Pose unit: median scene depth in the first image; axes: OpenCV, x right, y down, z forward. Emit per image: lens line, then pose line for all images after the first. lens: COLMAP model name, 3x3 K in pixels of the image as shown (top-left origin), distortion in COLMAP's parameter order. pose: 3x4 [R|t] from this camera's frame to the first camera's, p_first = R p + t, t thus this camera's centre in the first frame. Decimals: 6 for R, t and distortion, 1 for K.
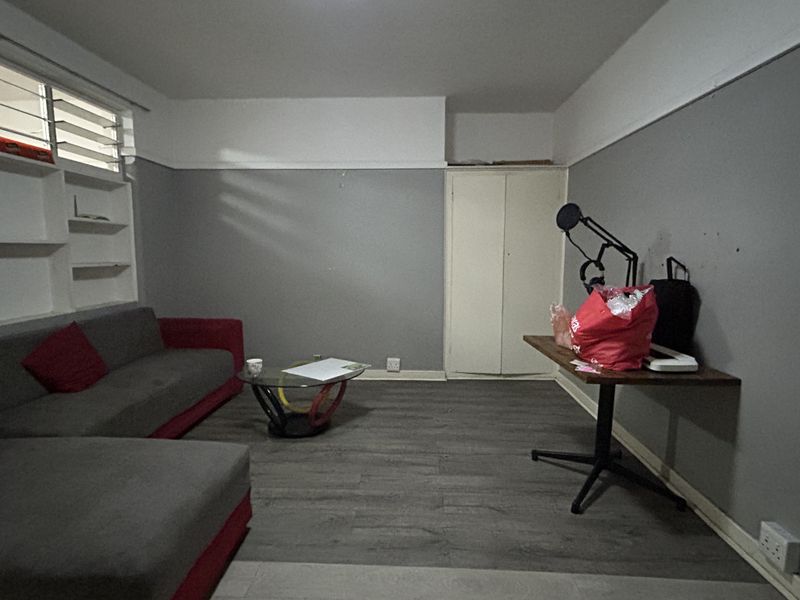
lens RADIAL K [[443.0, 0, 406.1], [0, 443.0, 297.3], [0, 0, 1]] dist [-0.003405, -0.000809]
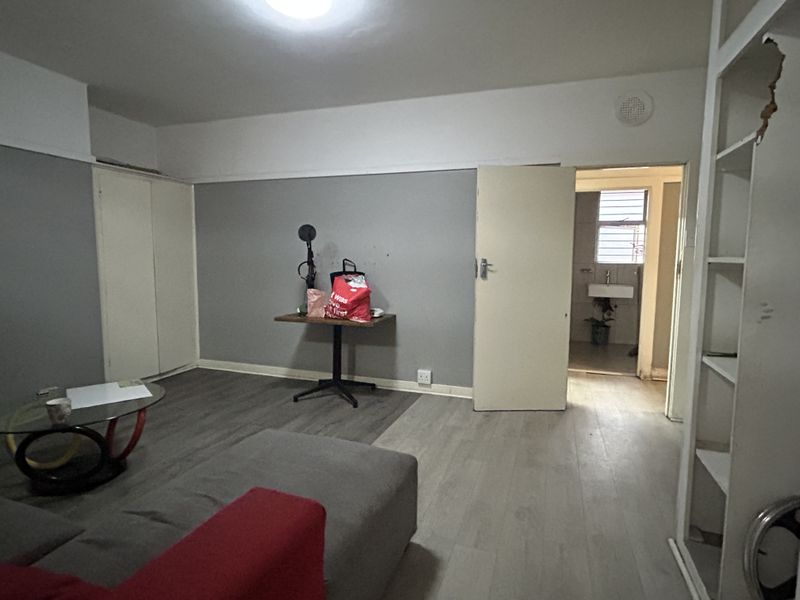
lens RADIAL K [[443.0, 0, 395.5], [0, 443.0, 295.2], [0, 0, 1]] dist [-0.003405, -0.000809]
pose [[0.300162, -0.083064, 0.950265, -0.785530], [0.096316, 0.993749, 0.056442, -0.018773], [-0.949013, 0.074584, 0.306286, 0.199142]]
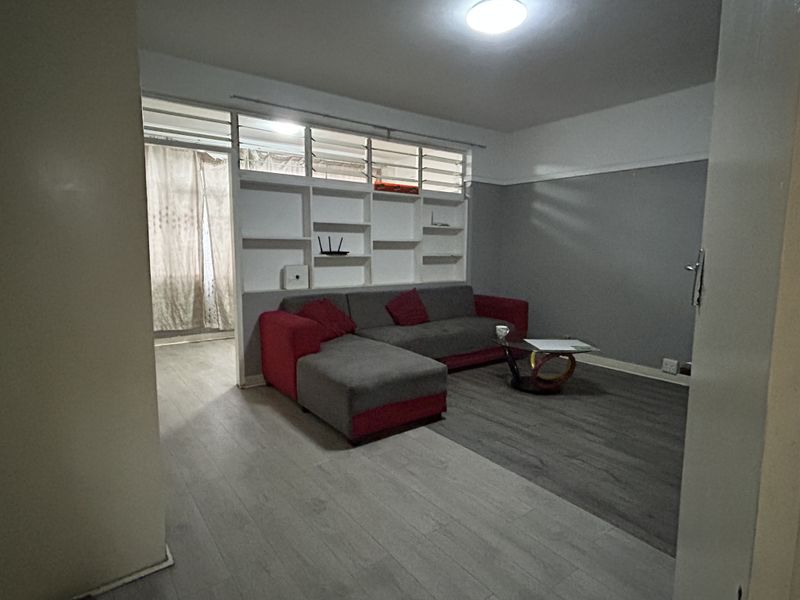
lens RADIAL K [[443.0, 0, 397.5], [0, 443.0, 302.3], [0, 0, 1]] dist [-0.003405, -0.000809]
pose [[0.615847, 0.098869, -0.781638, 0.468978], [-0.091054, 0.994379, 0.054038, 0.022612], [0.782587, 0.037892, 0.621388, -0.088771]]
